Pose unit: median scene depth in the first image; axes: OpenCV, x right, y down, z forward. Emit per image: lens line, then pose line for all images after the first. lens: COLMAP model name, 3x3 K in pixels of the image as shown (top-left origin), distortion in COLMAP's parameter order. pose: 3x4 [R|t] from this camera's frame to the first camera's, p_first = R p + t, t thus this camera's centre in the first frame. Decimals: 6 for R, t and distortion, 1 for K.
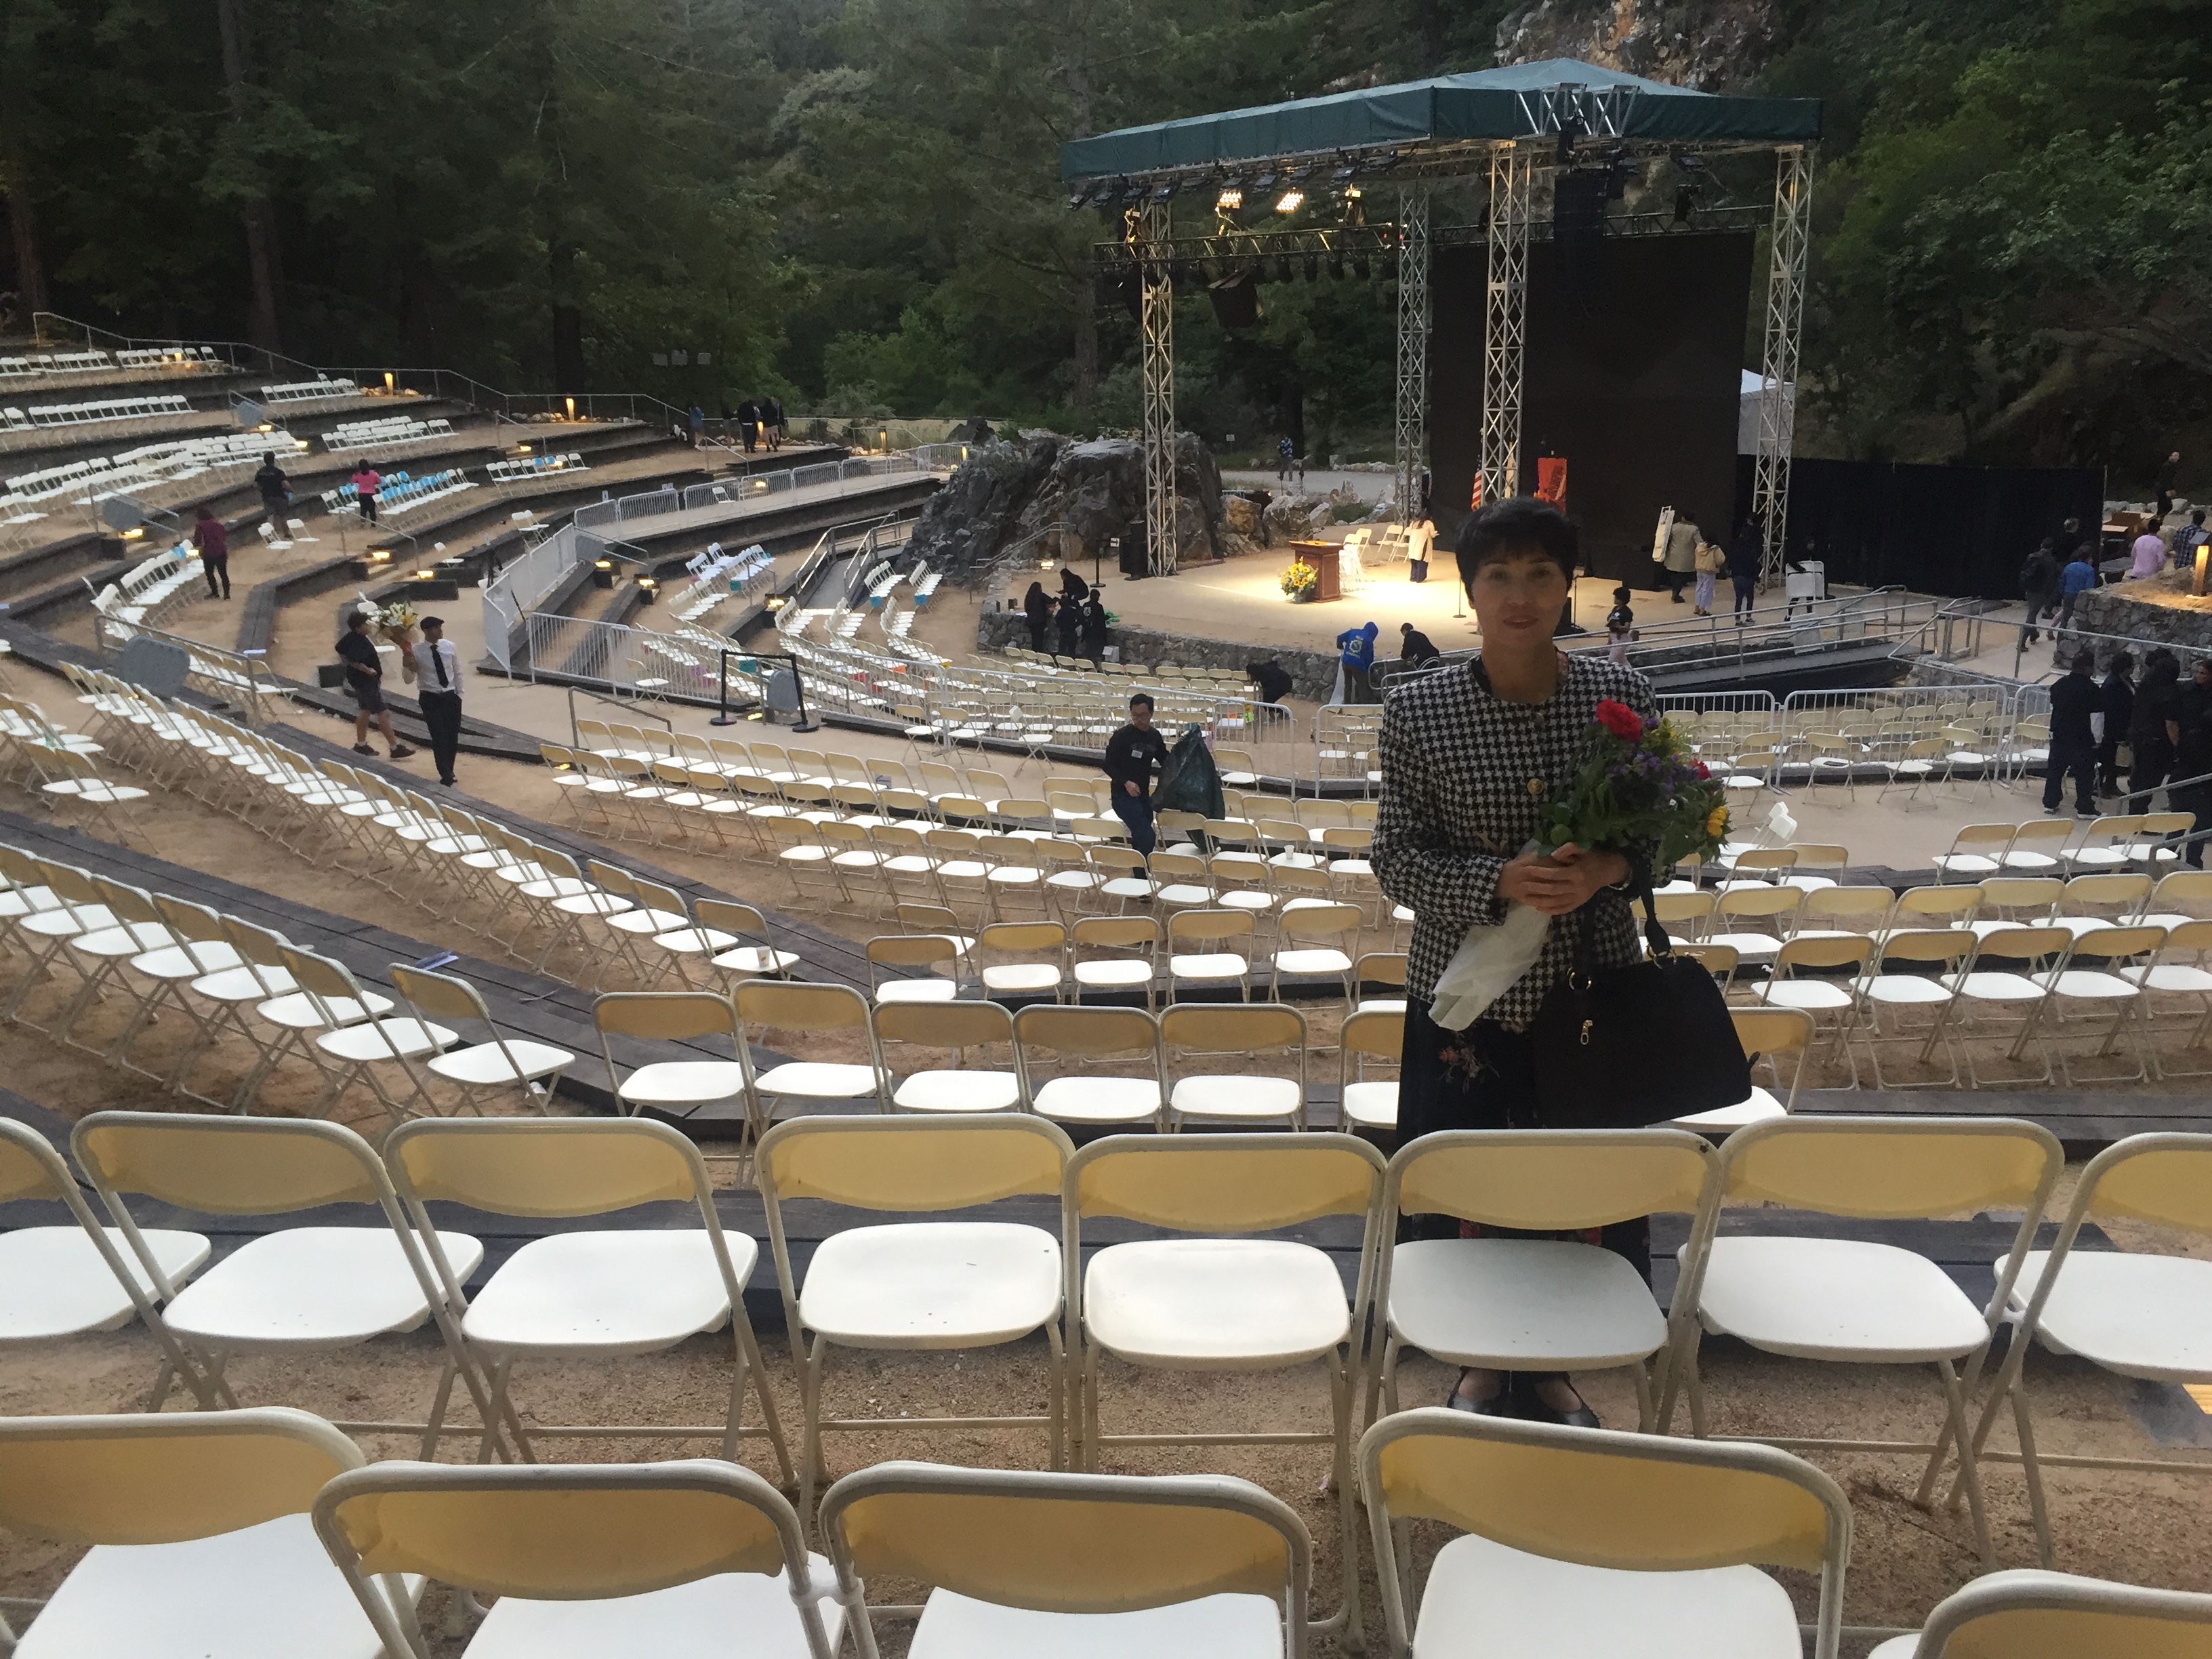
lens RADIAL K [[1848.1, 0, 1103.0], [0, 1848.1, 839.6], [0, 0, 1]] dist [0.086424, -0.109159]
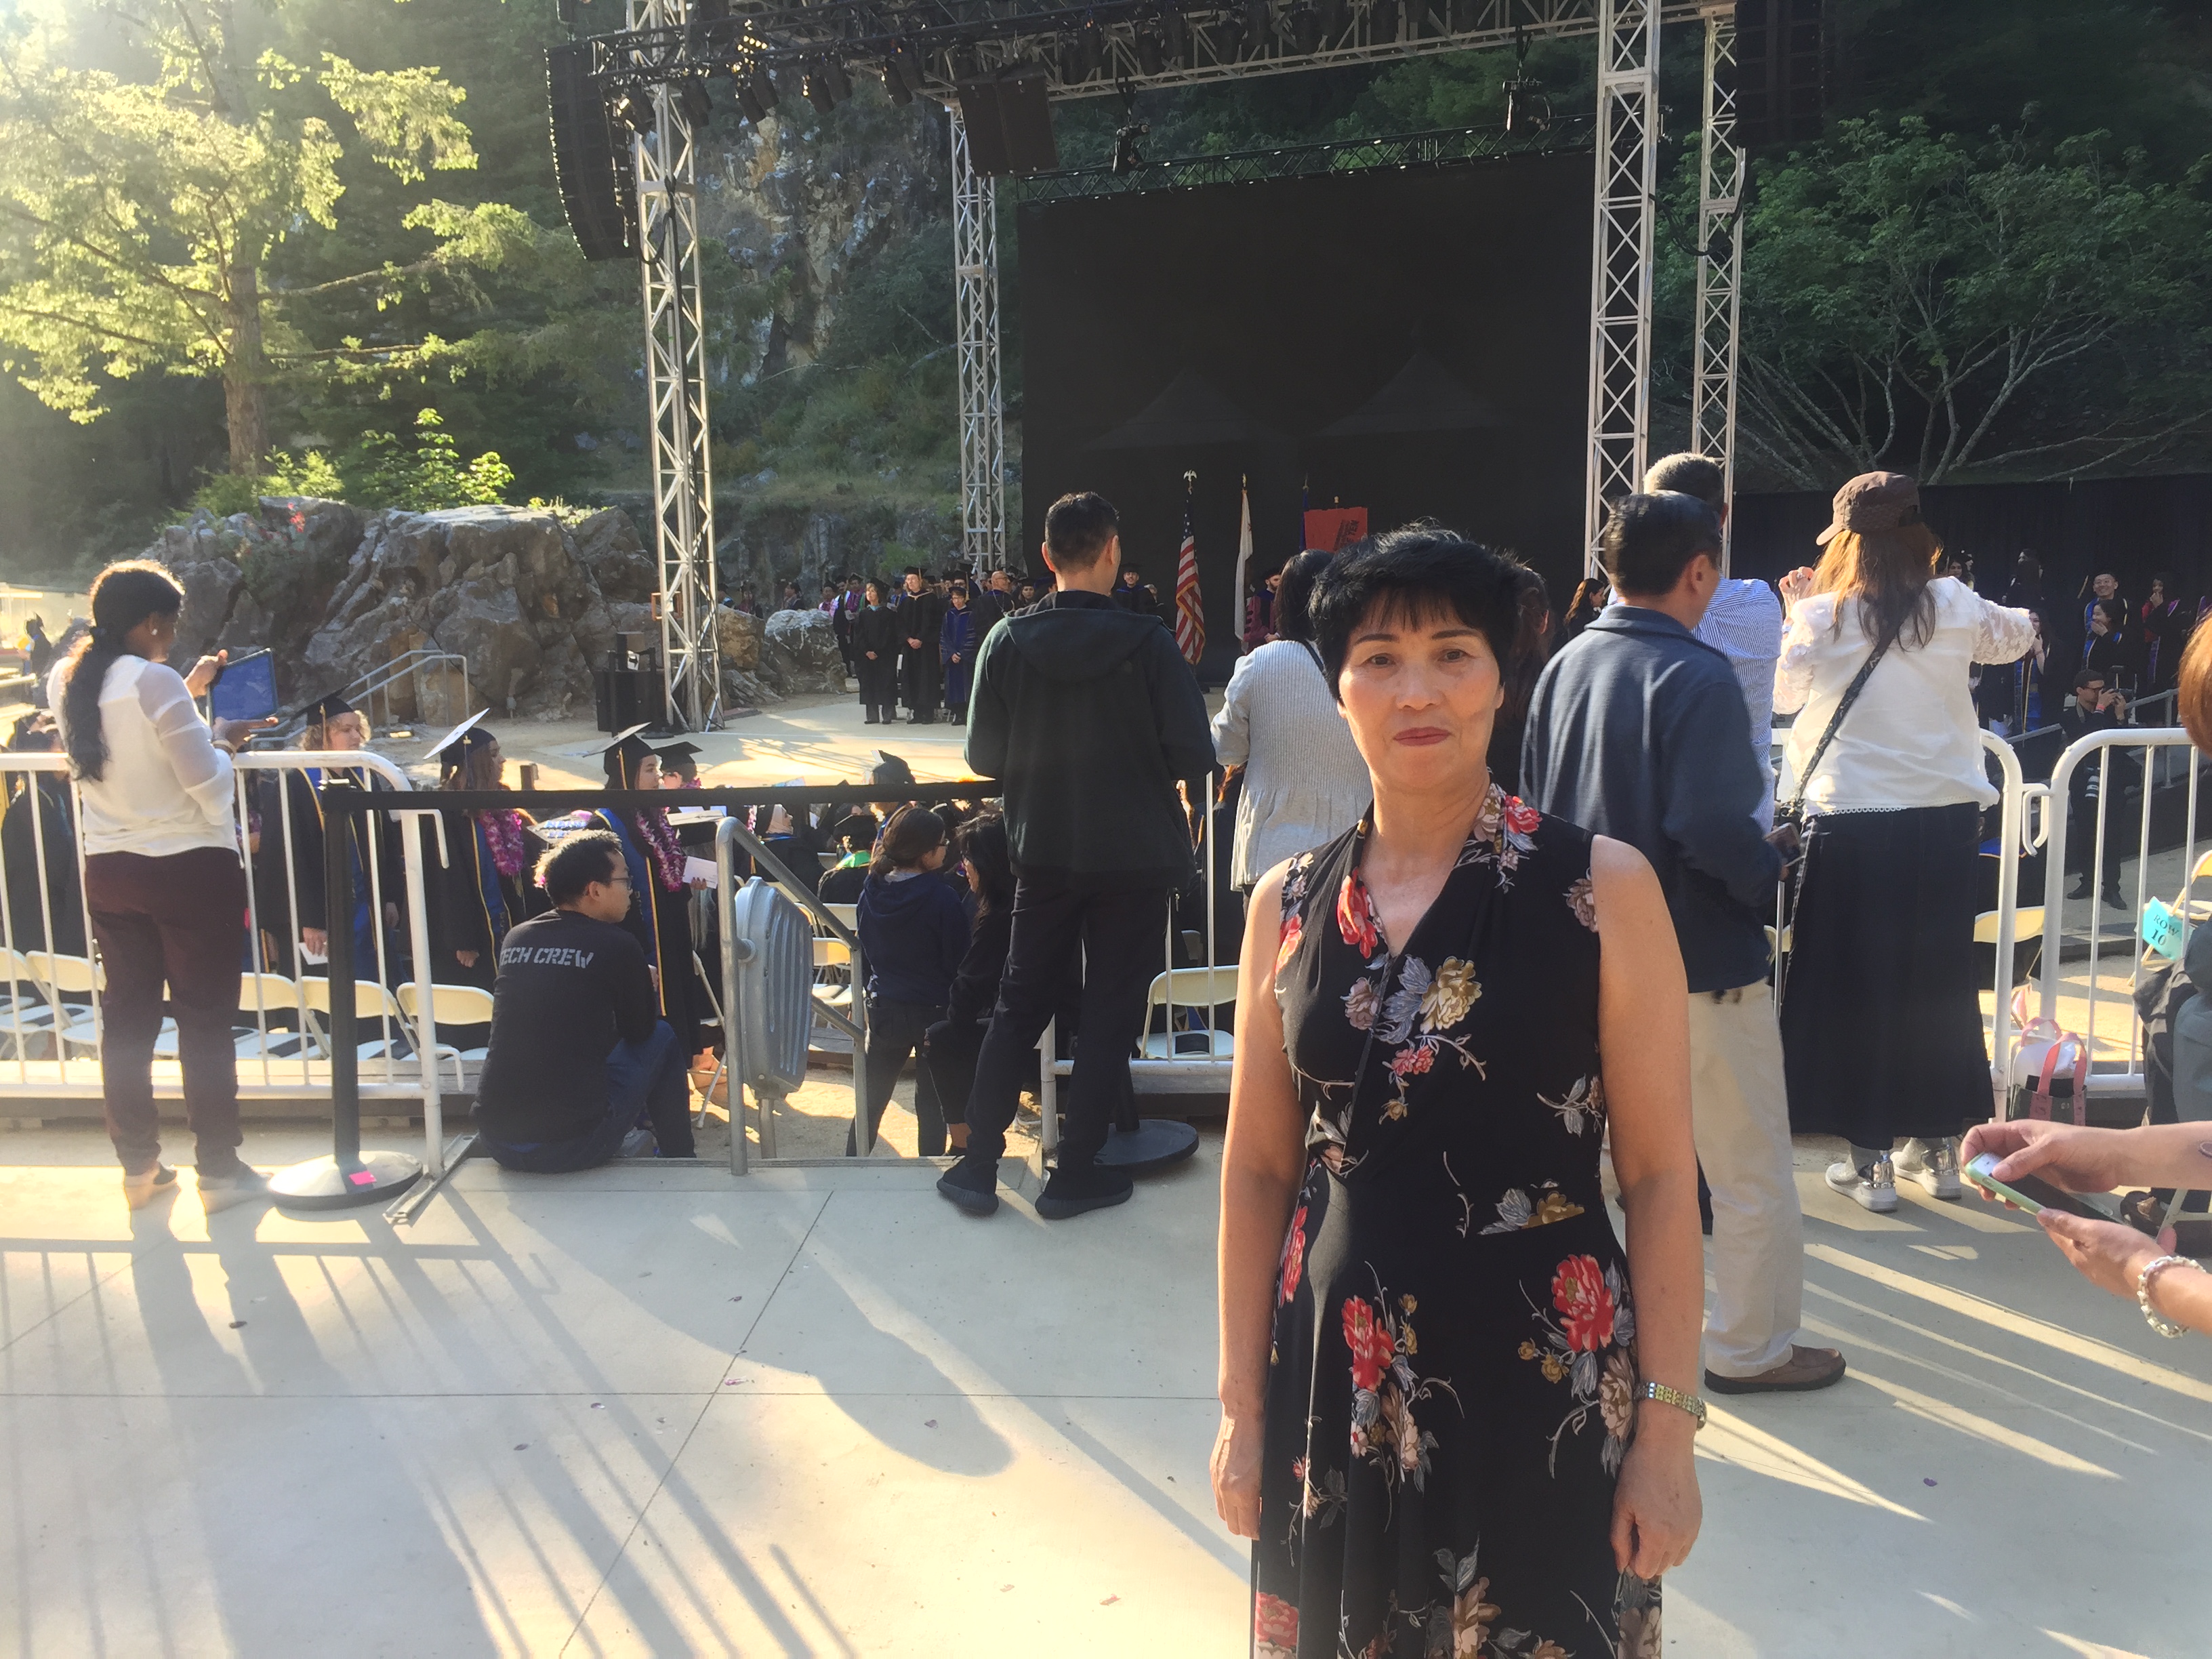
lens RADIAL K [[1848.1, 0, 1103.0], [0, 1848.1, 839.6], [0, 0, 1]] dist [0.086424, -0.109159]
pose [[0.837691, -0.074389, 0.541054, -0.138603], [0.150162, 0.983870, -0.097218, -0.040490], [-0.525095, 0.162684, 0.835350, 0.456069]]
